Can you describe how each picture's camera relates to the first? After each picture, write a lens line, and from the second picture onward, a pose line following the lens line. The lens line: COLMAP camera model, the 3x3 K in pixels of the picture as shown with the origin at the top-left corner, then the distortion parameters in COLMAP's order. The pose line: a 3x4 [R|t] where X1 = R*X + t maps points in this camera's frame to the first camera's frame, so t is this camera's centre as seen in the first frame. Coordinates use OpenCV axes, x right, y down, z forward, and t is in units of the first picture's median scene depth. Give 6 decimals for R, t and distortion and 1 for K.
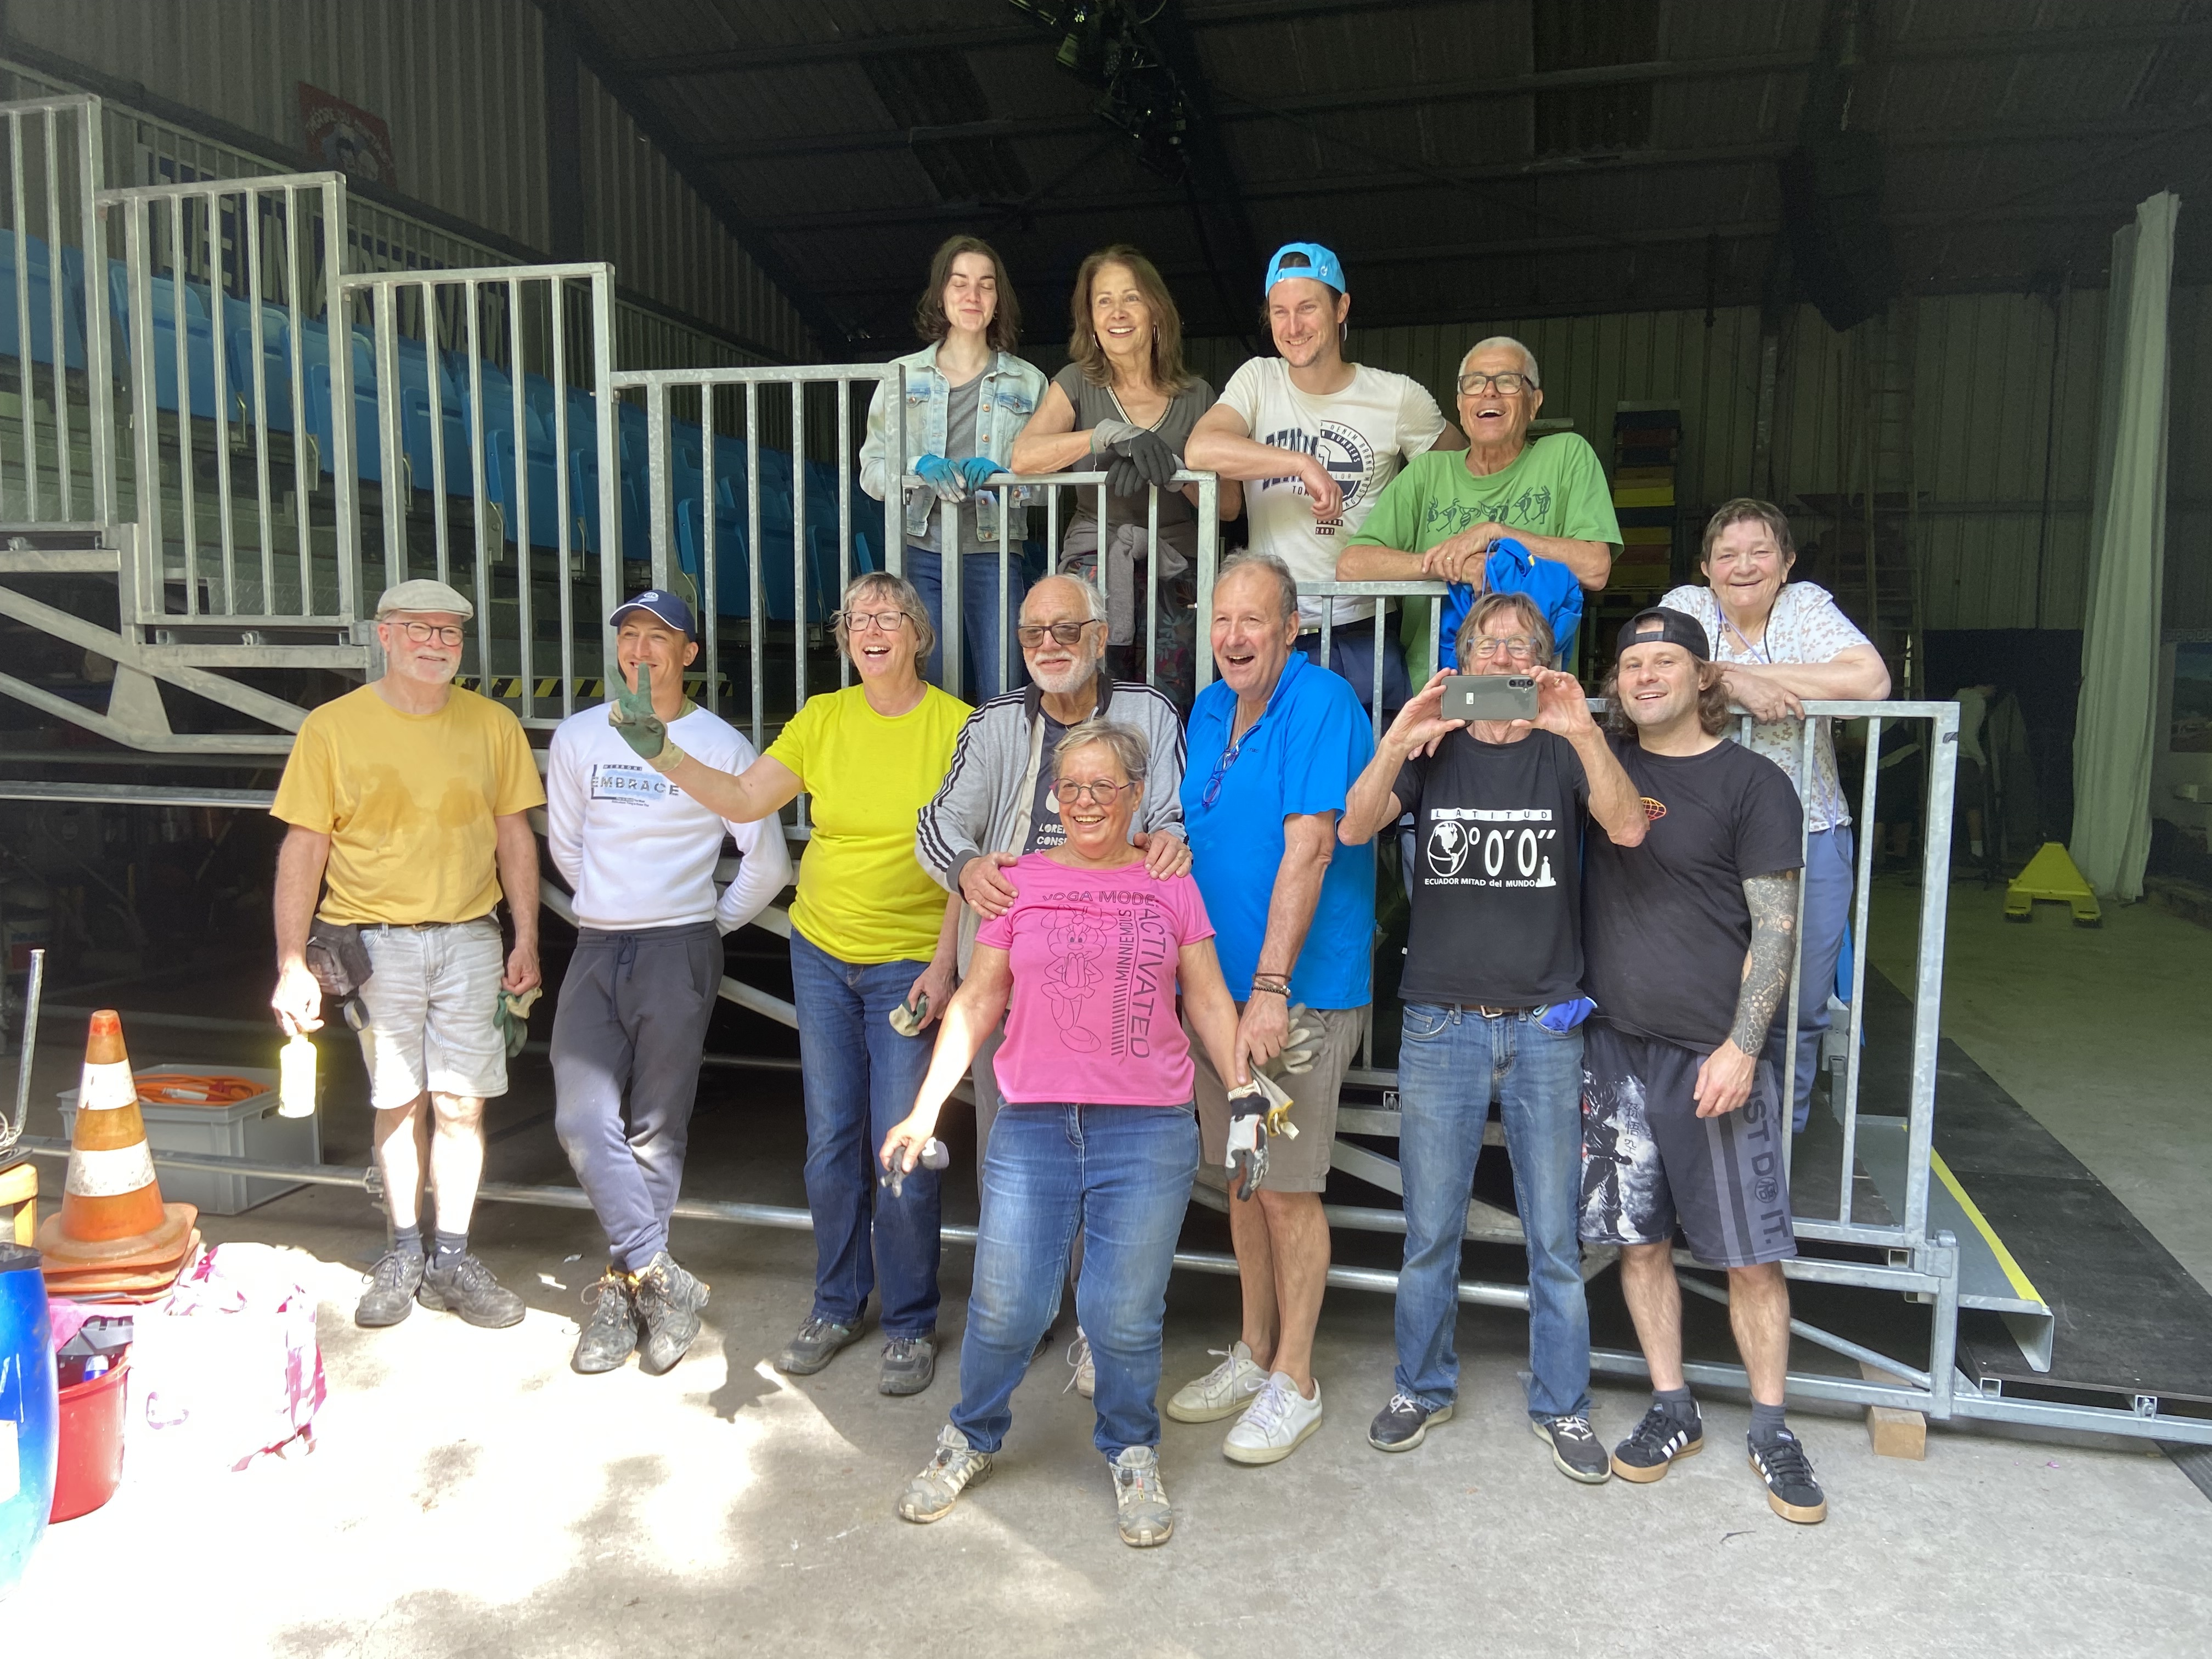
lens RADIAL K [[1674.7, 0, 1106.0], [0, 1674.7, 829.5], [0, 0, 1]] dist [0.094604, -0.121808]
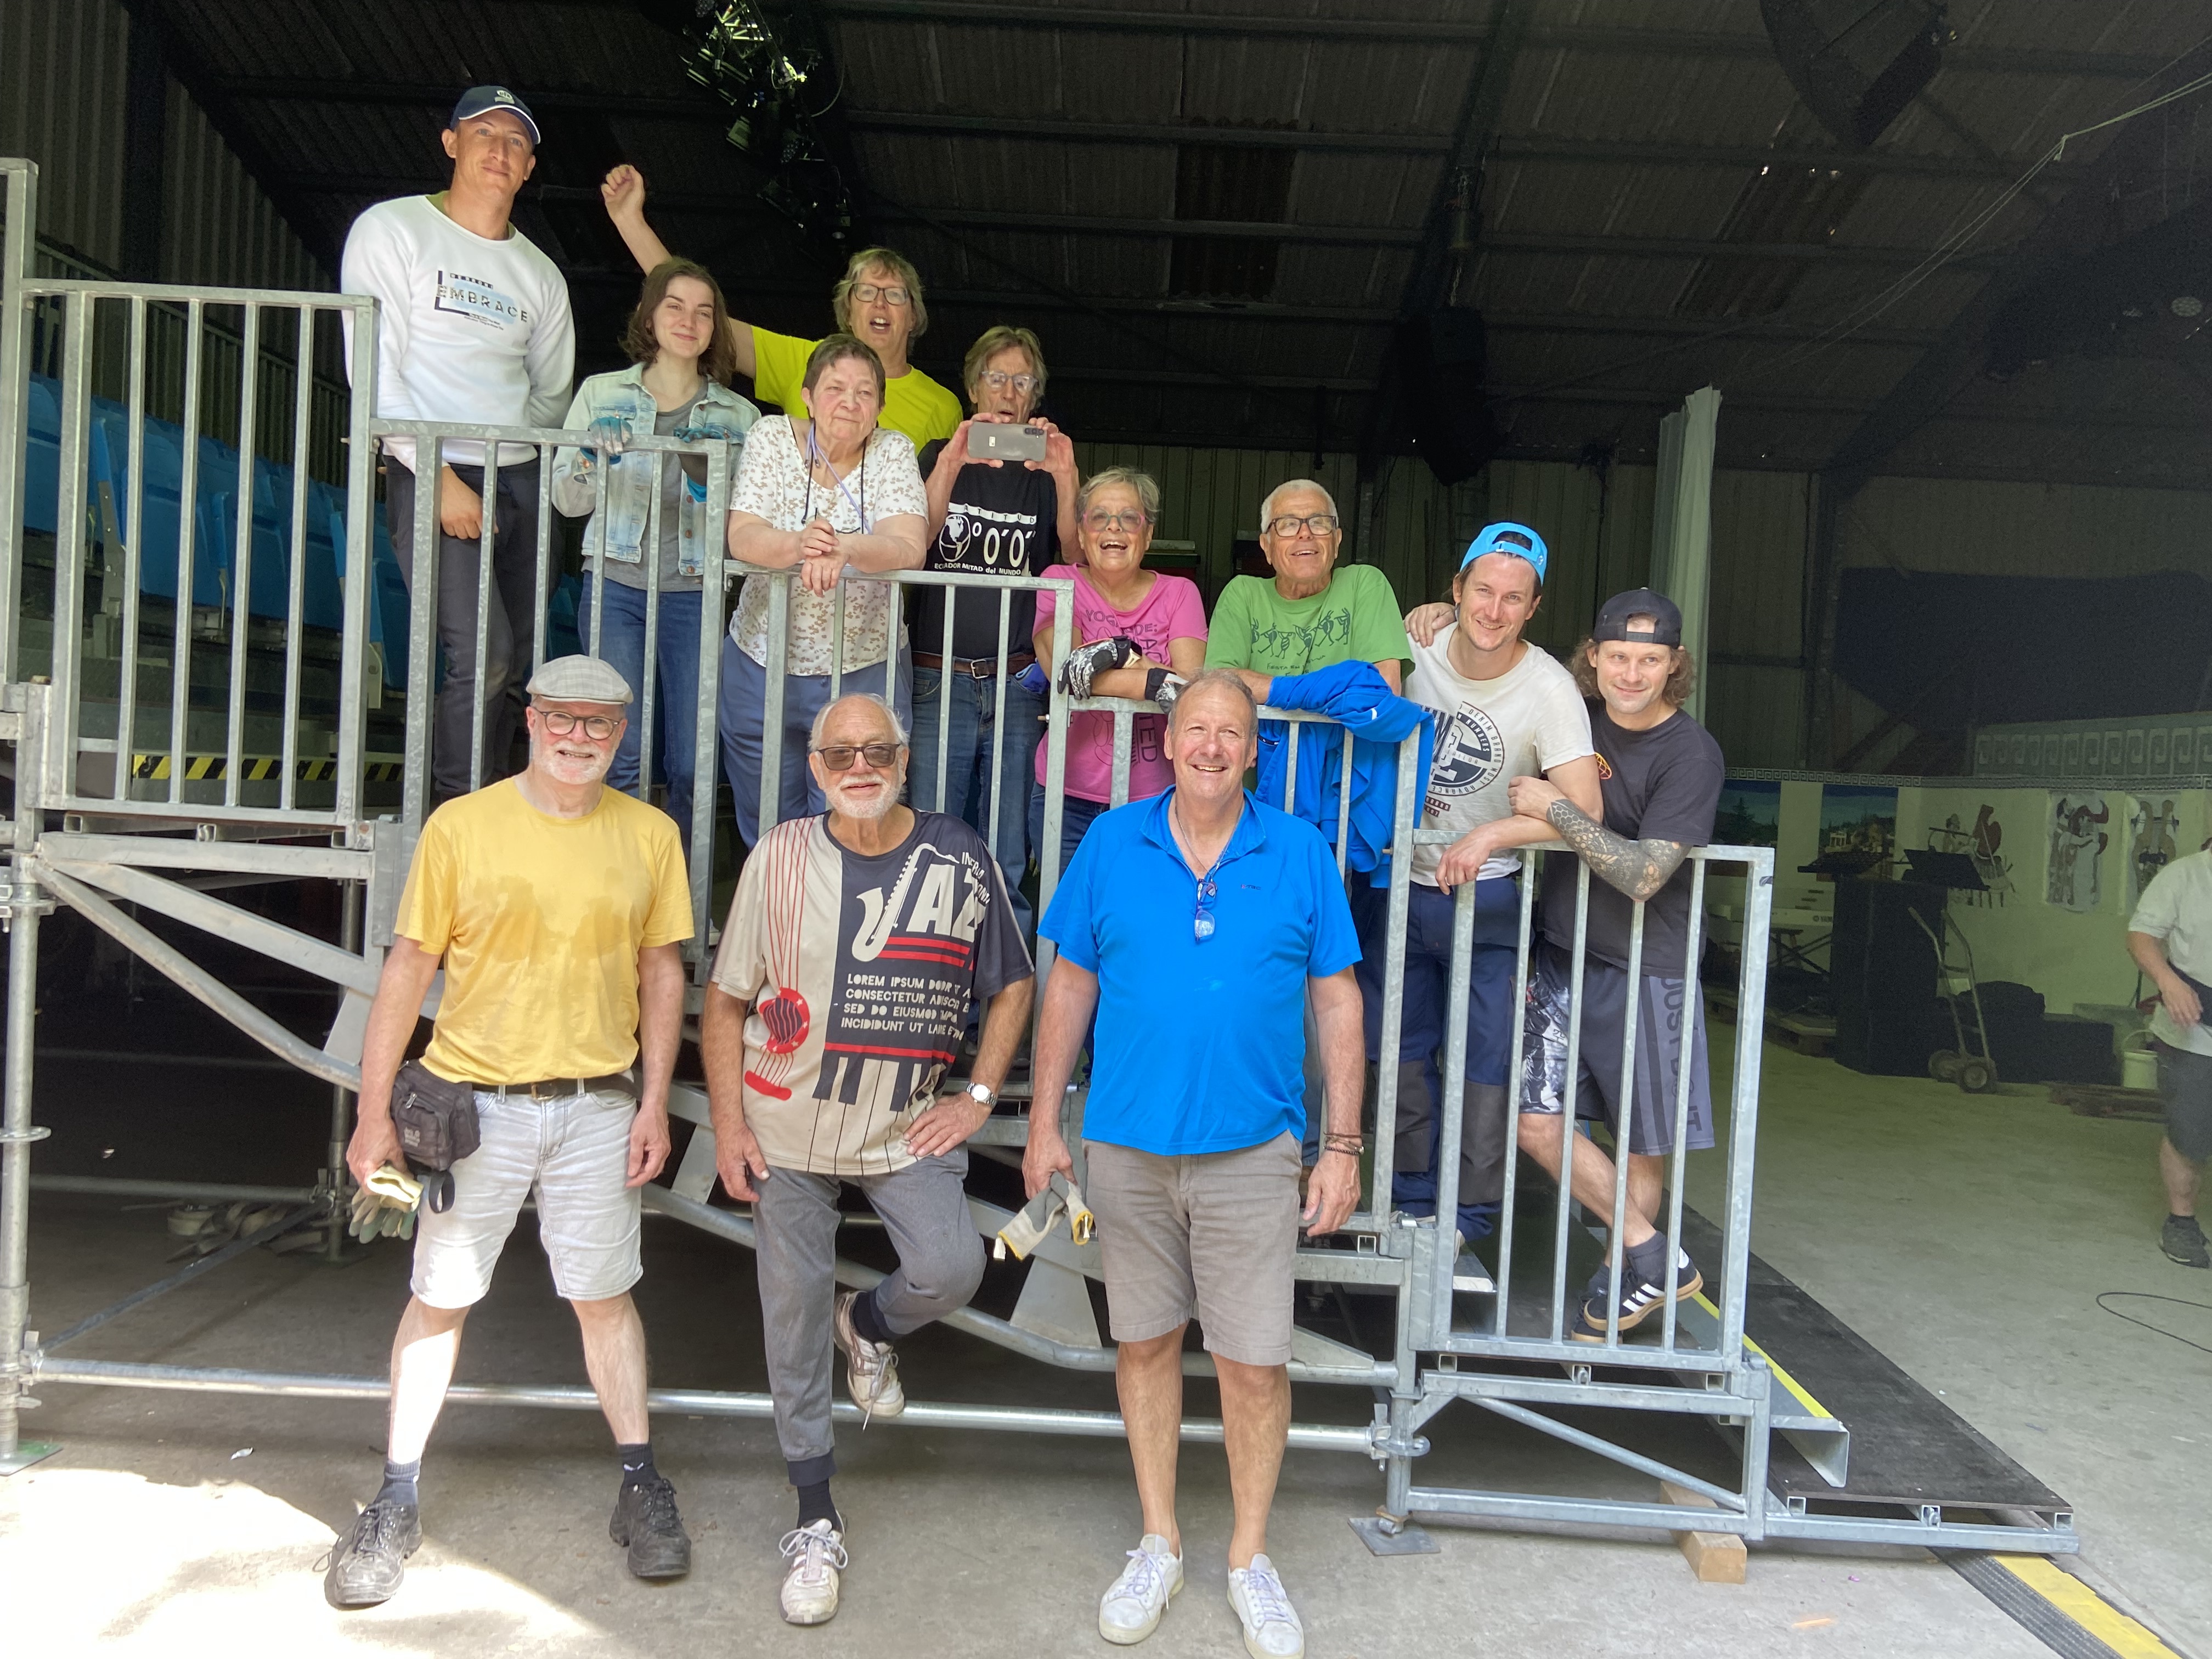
lens RADIAL K [[1705.2, 0, 1103.1], [0, 1705.2, 794.2], [0, 0, 1]] dist [0.079737, -0.106205]
pose [[0.965095, 0.040072, 0.258816, -0.176994], [-0.019499, 0.996477, -0.081571, -0.011196], [-0.261173, 0.073677, 0.962476, 0.059735]]
